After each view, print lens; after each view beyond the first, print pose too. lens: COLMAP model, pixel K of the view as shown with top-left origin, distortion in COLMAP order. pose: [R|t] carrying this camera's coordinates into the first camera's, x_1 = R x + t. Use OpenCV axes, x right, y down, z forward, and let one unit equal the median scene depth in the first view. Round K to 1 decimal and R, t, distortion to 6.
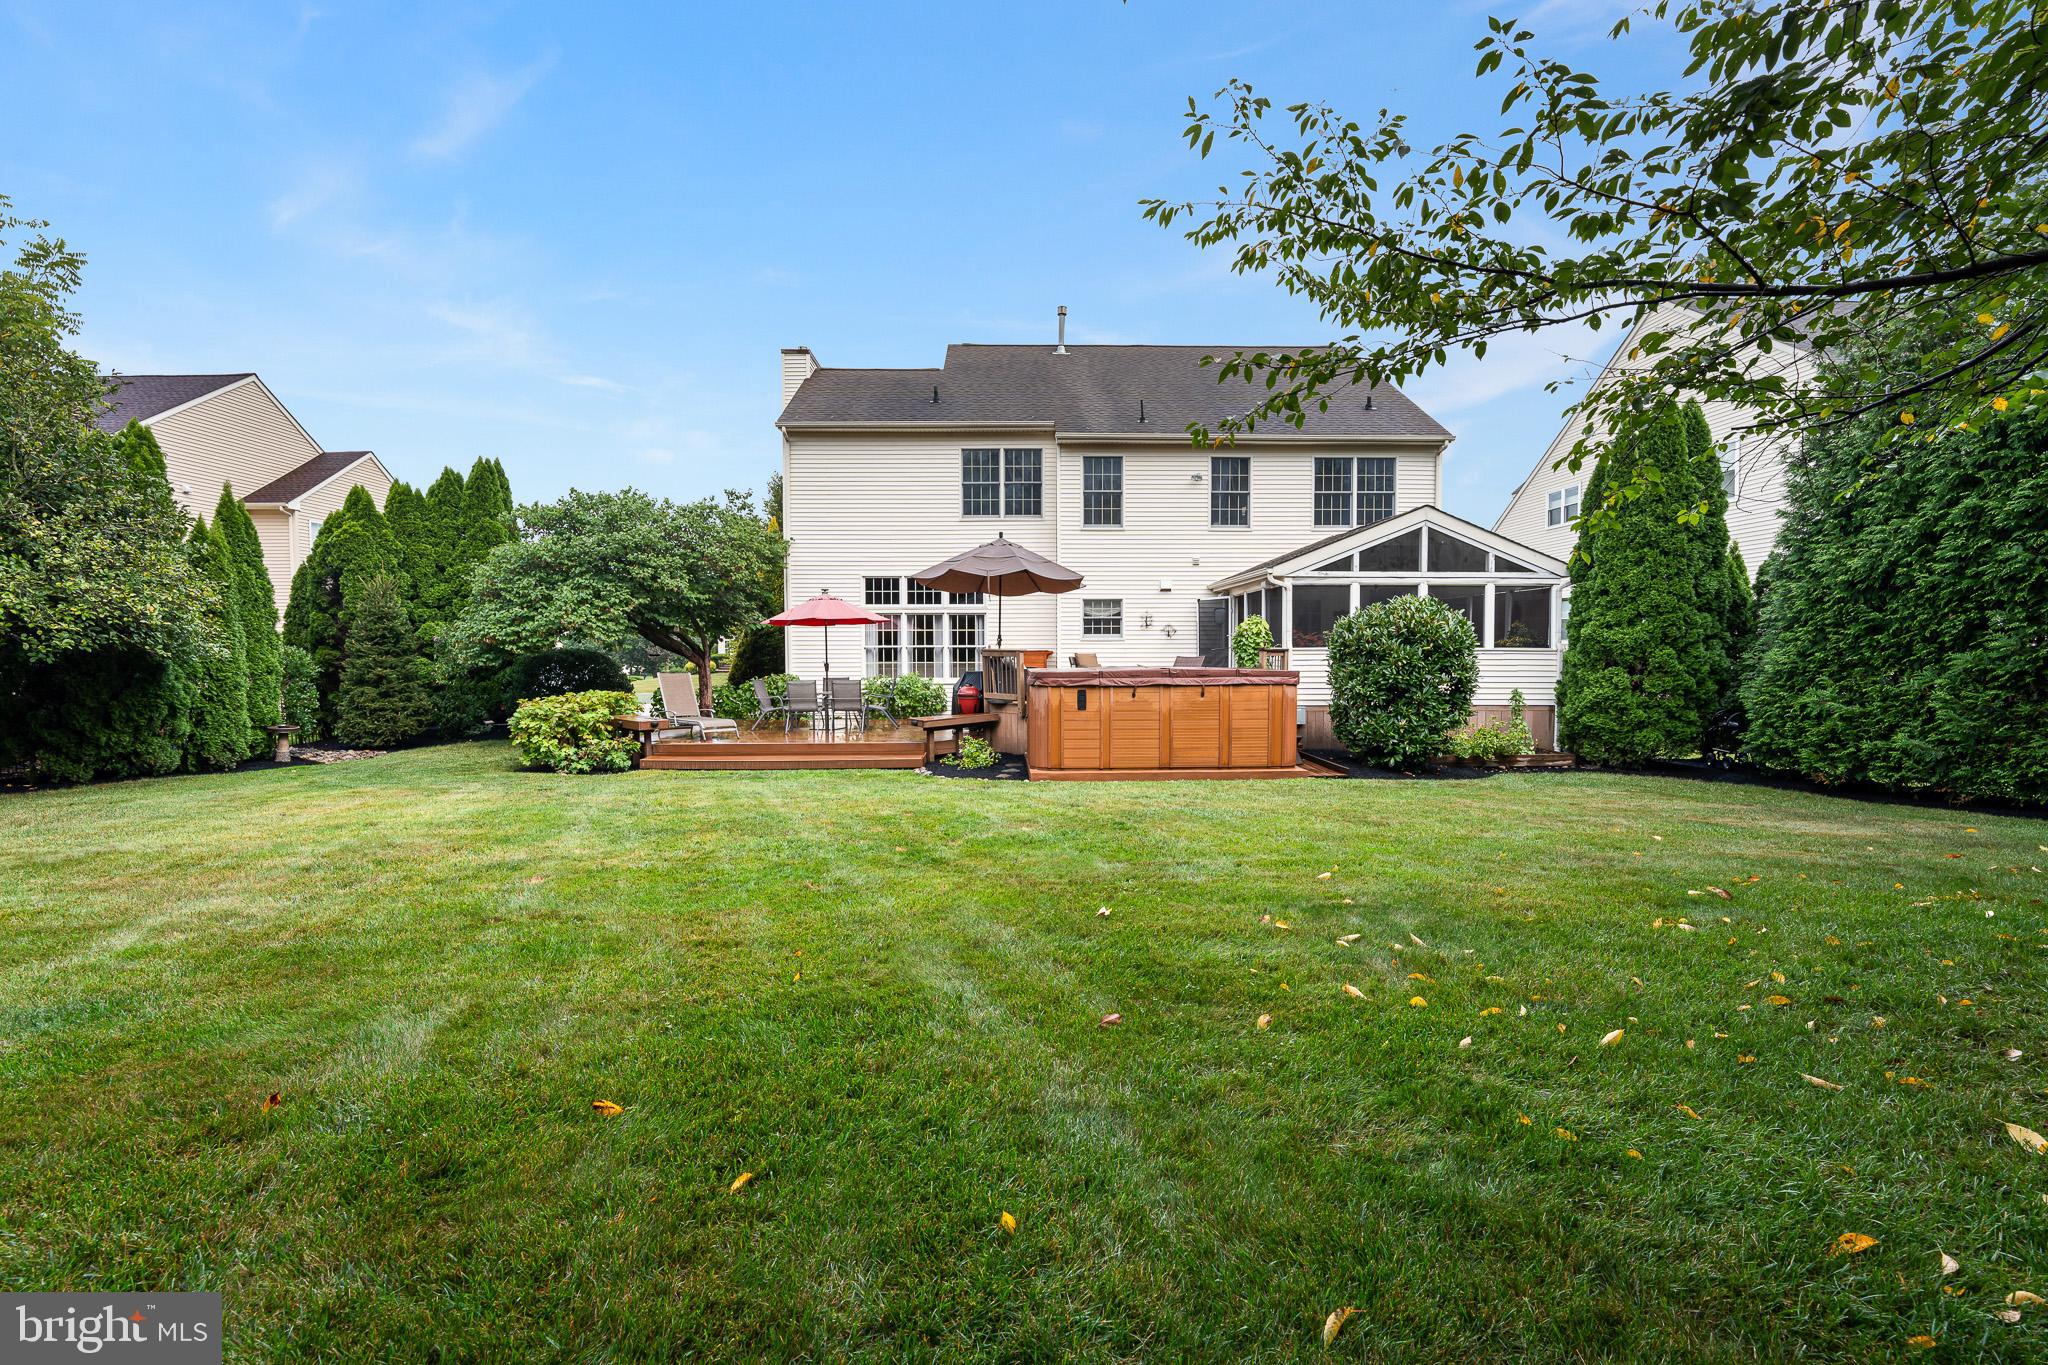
lens RADIAL K [[835.6, 0, 1024.8], [0, 835.6, 681.9], [0, 0, 1]] dist [-0.027015, 0.001006]
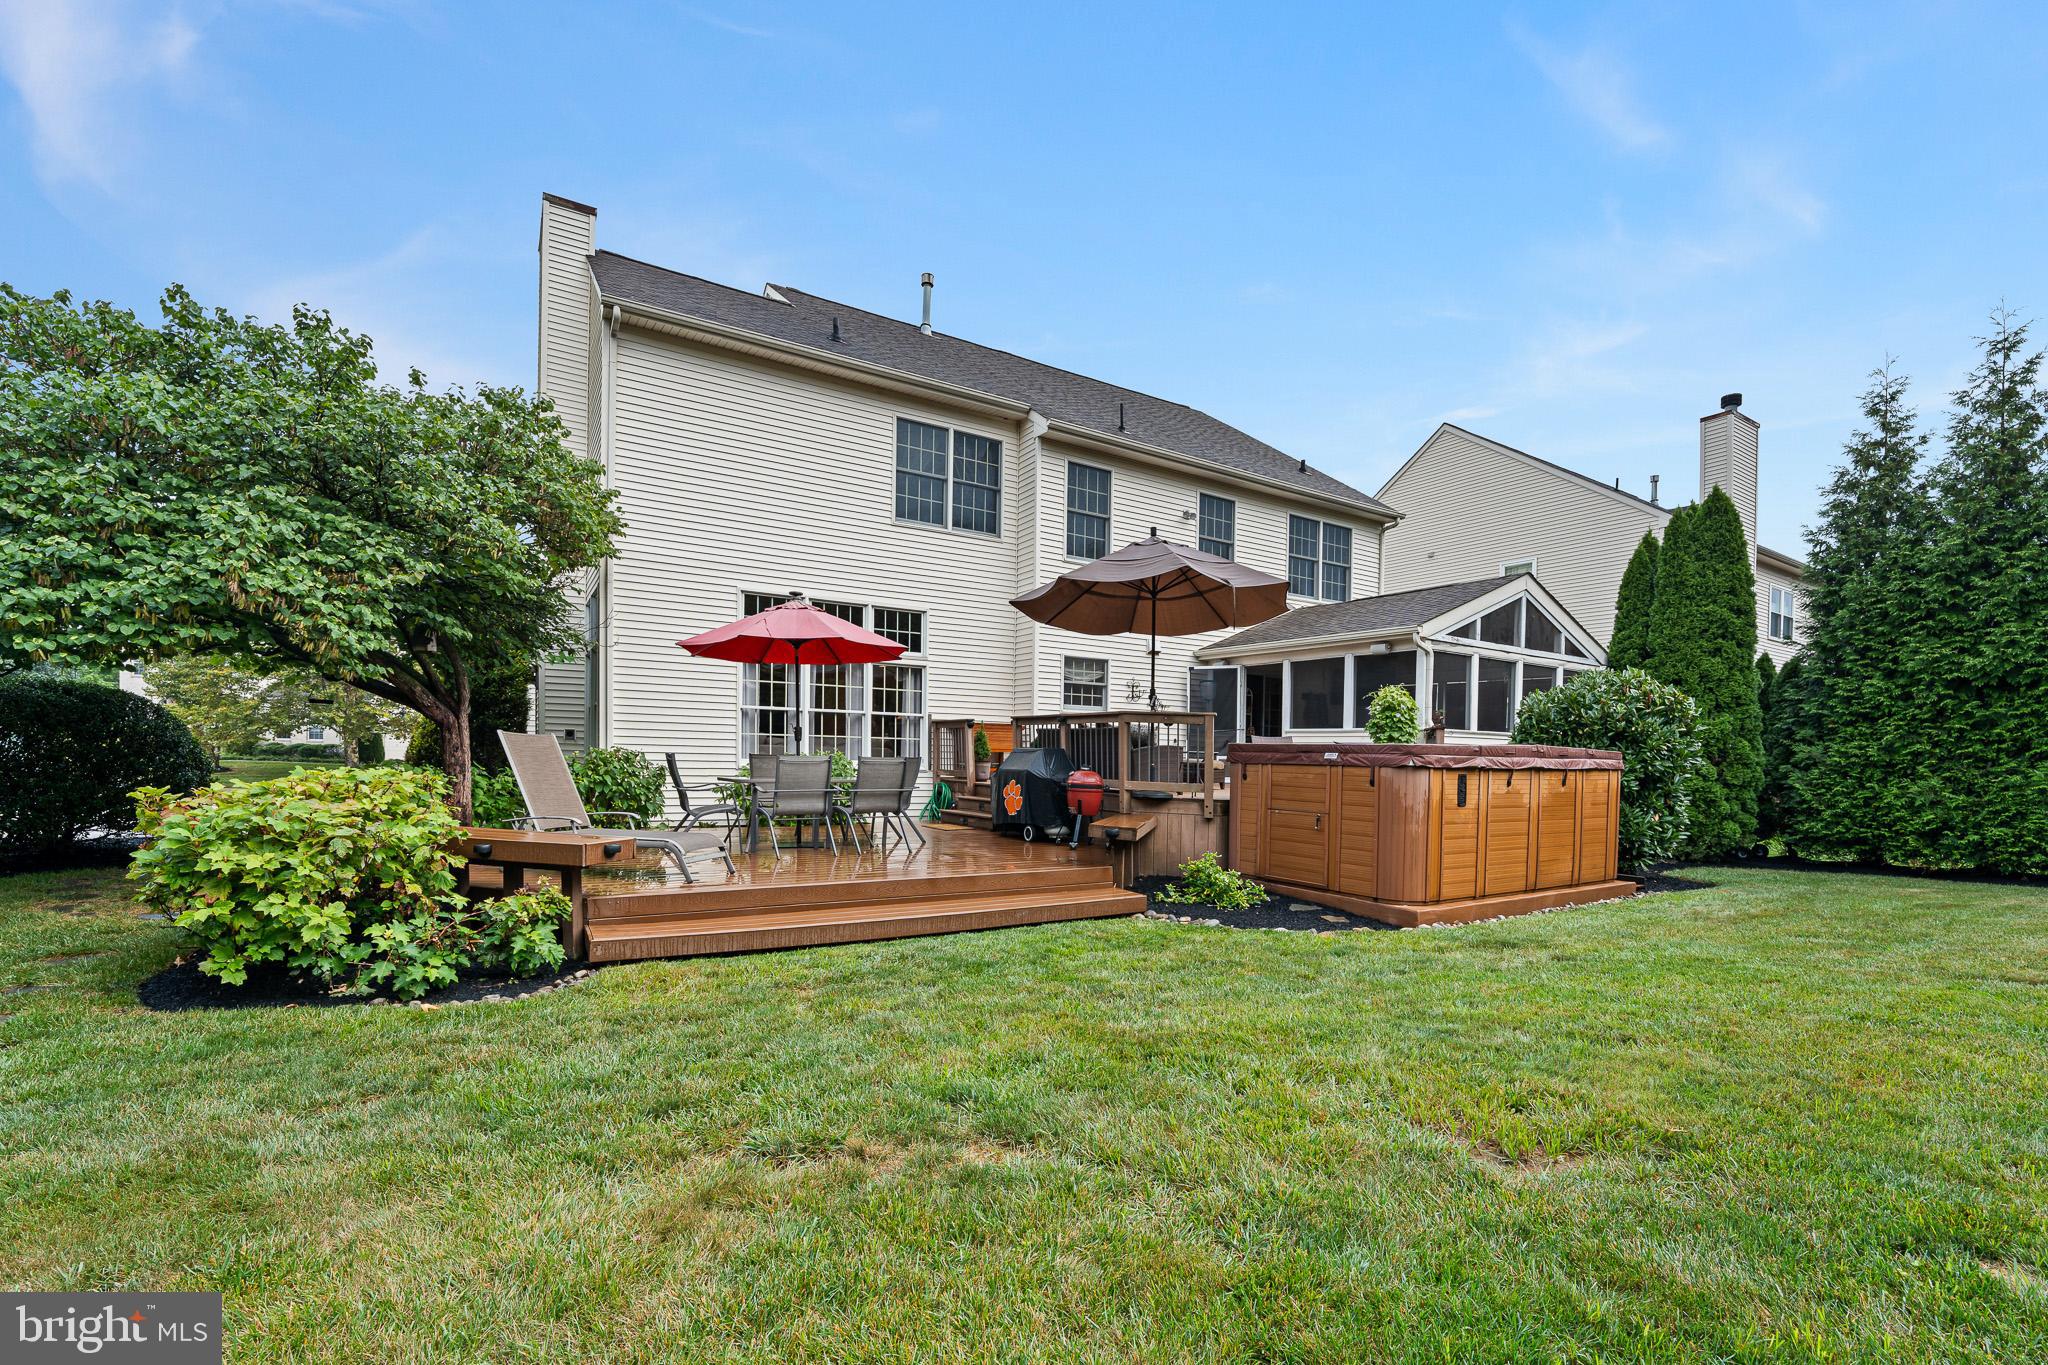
lens RADIAL K [[848.0, 0, 1008.6], [0, 848.0, 778.3], [0, 0, 1]] dist [-0.019371, 0.000013]
pose [[0.873926, 0.009223, 0.485972, -0.420591], [-0.008560, 0.999957, -0.003585, 0.013705], [-0.485984, -0.001027, 0.873967, 0.476879]]
